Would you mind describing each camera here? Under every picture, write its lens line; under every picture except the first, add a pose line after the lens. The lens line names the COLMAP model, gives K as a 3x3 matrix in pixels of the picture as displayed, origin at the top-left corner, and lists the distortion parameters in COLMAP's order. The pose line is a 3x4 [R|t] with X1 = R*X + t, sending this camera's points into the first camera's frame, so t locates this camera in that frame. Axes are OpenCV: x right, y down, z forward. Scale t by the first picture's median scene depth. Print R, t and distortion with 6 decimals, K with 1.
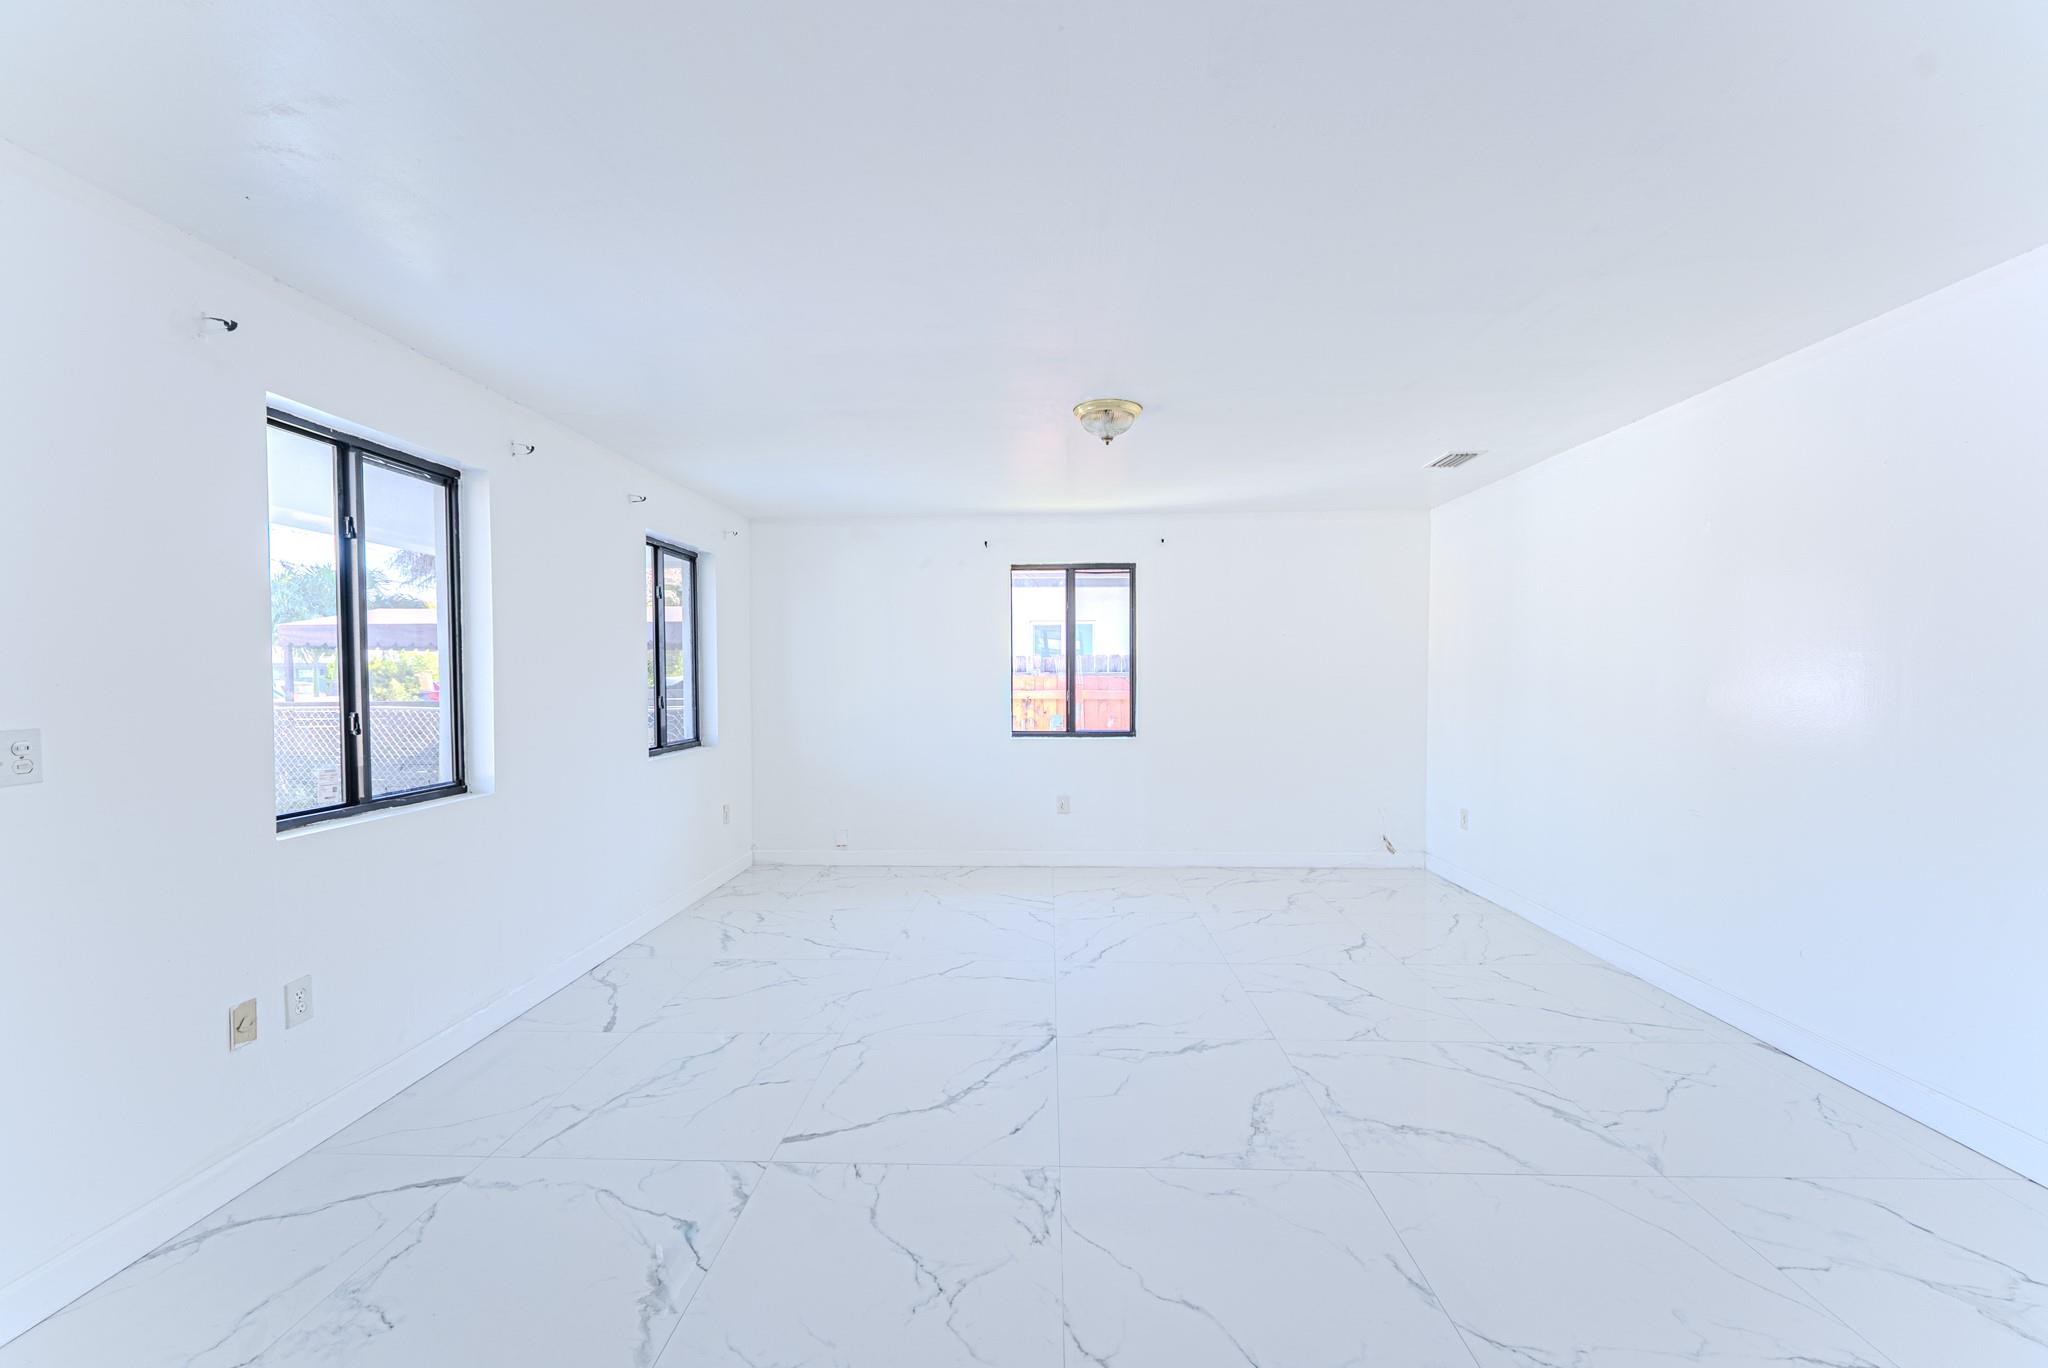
lens RADIAL K [[844.0, 0, 1018.8], [0, 844.0, 684.5], [0, 0, 1]] dist [0.002243, -0.000560]
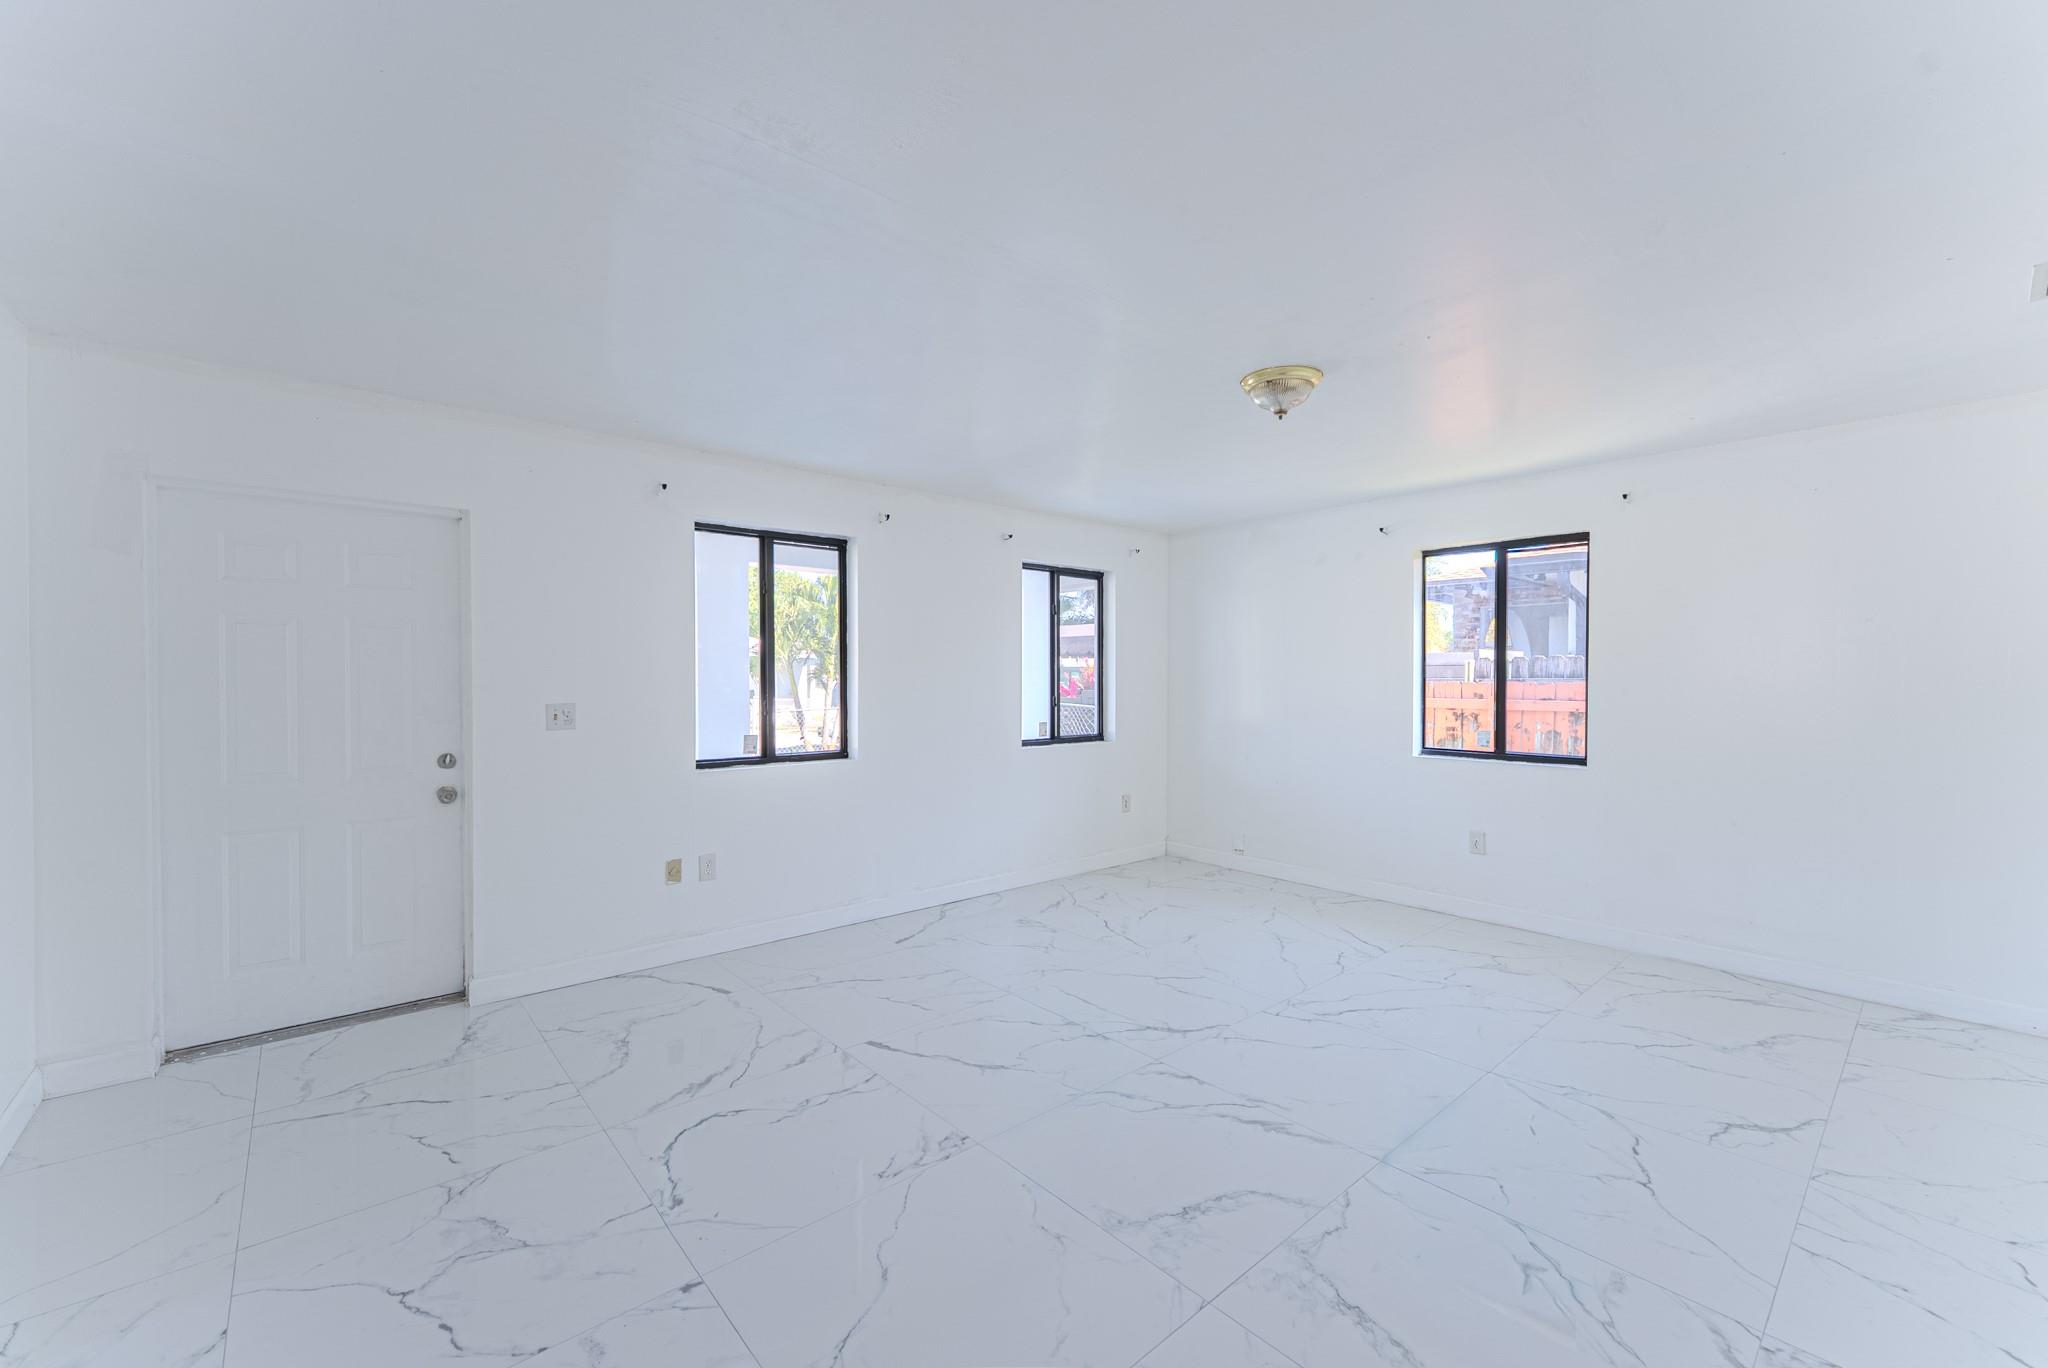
lens RADIAL K [[844.0, 0, 1008.6], [0, 844.0, 682.2], [0, 0, 1]] dist [0.002243, -0.000560]
pose [[0.669279, 0.010233, -0.742940, 0.369653], [-0.014222, 0.999898, 0.000959, -0.005381], [0.742875, 0.009924, 0.669357, 0.133496]]
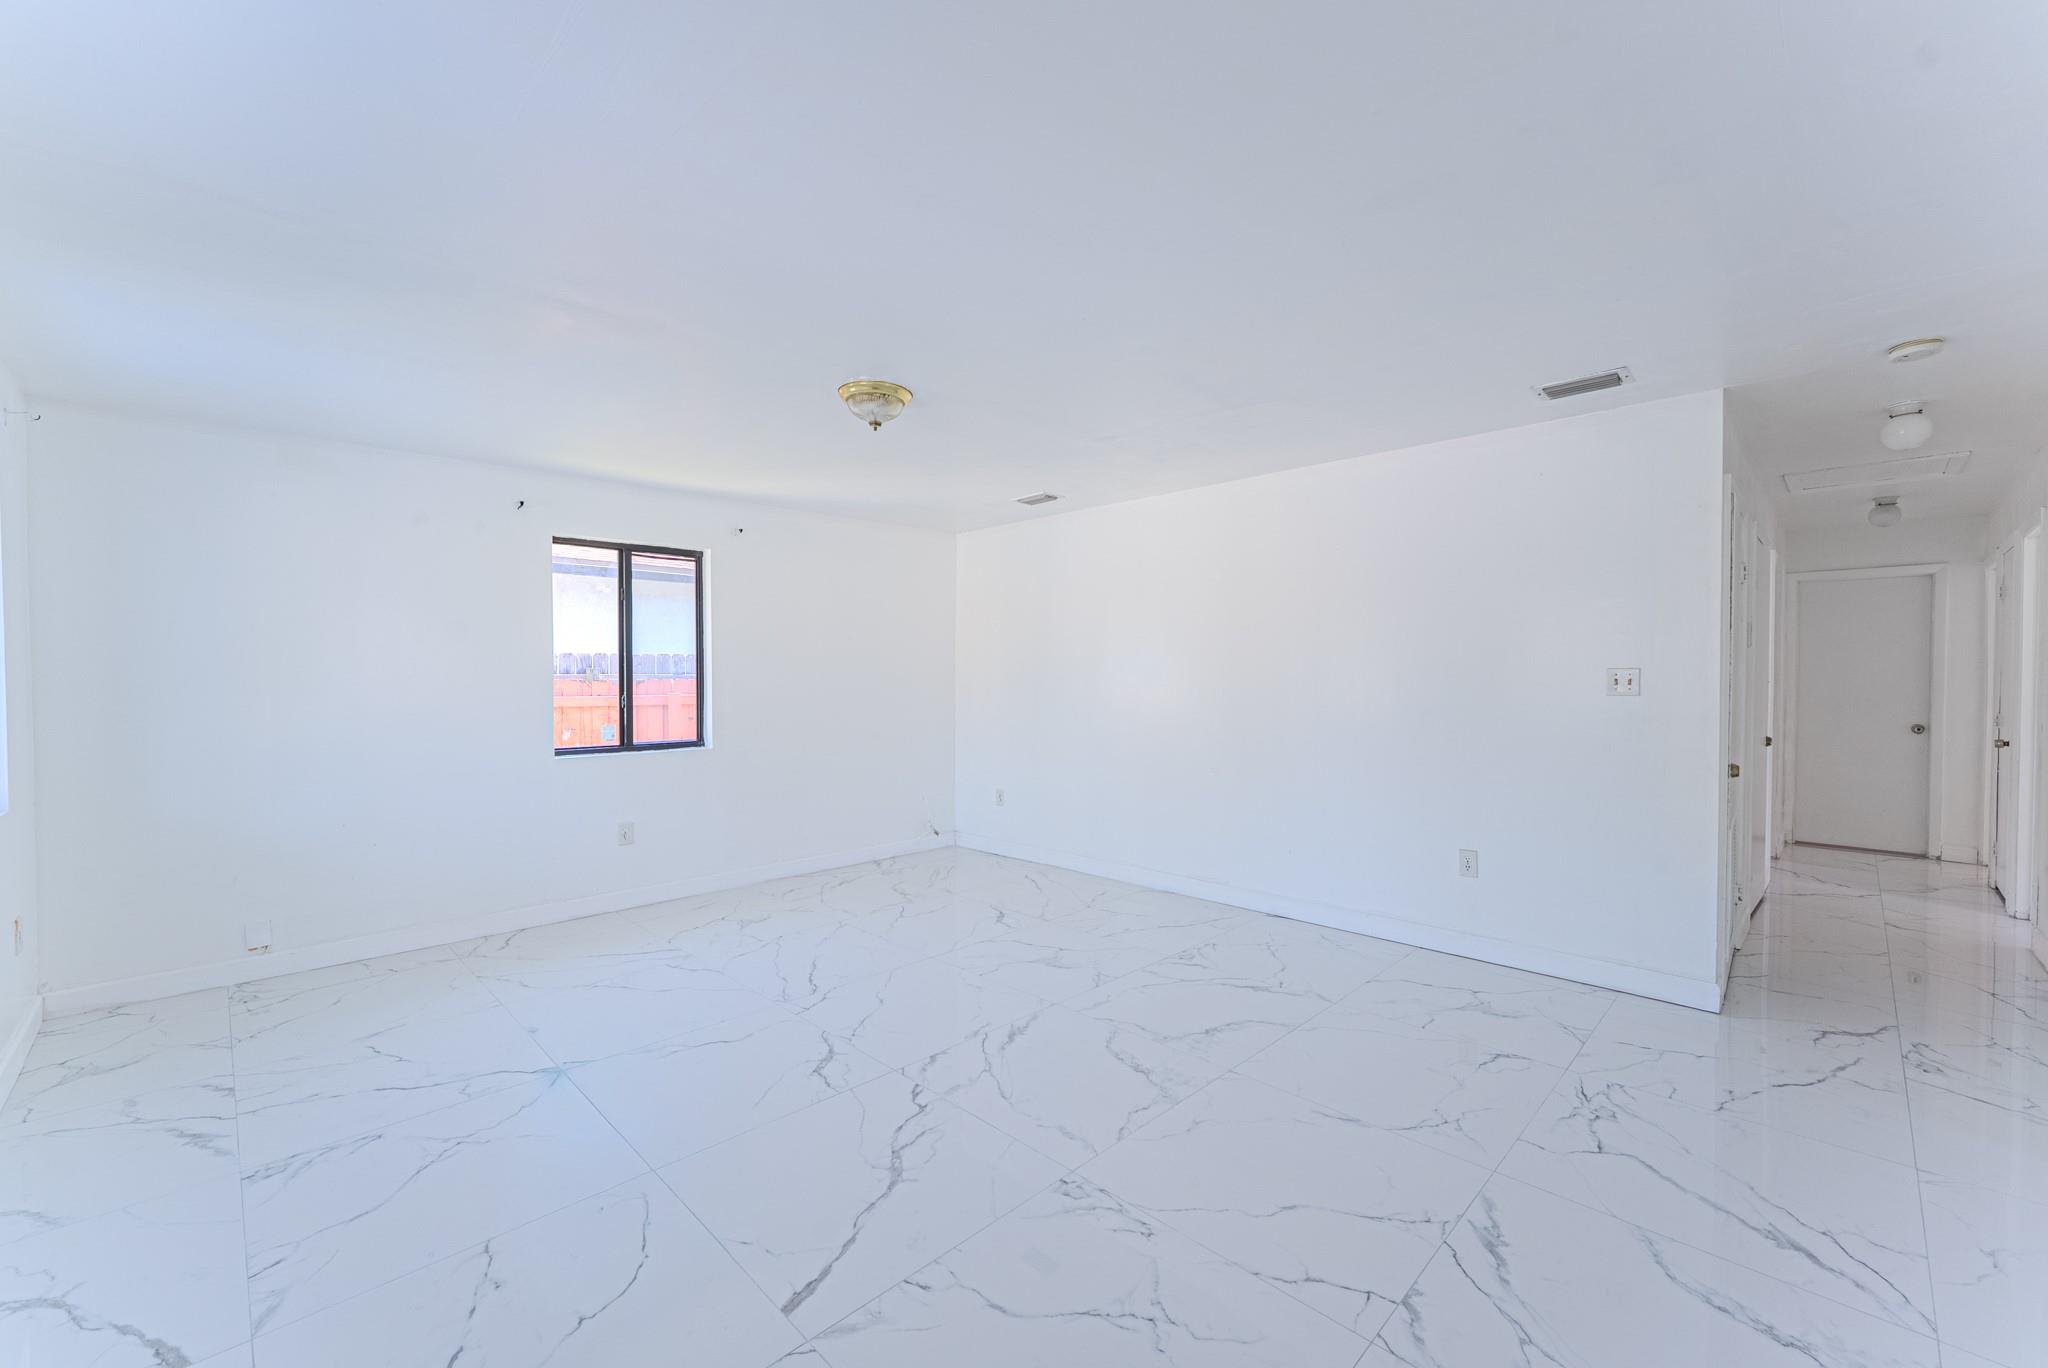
lens RADIAL K [[844.0, 0, 1021.3], [0, 844.0, 679.9], [0, 0, 1]] dist [0.002243, -0.000560]
pose [[0.673421, -0.002125, 0.739256, -0.309598], [0.011536, 0.999904, -0.007635, 0.002573], [-0.739169, 0.013670, 0.673381, 0.161708]]
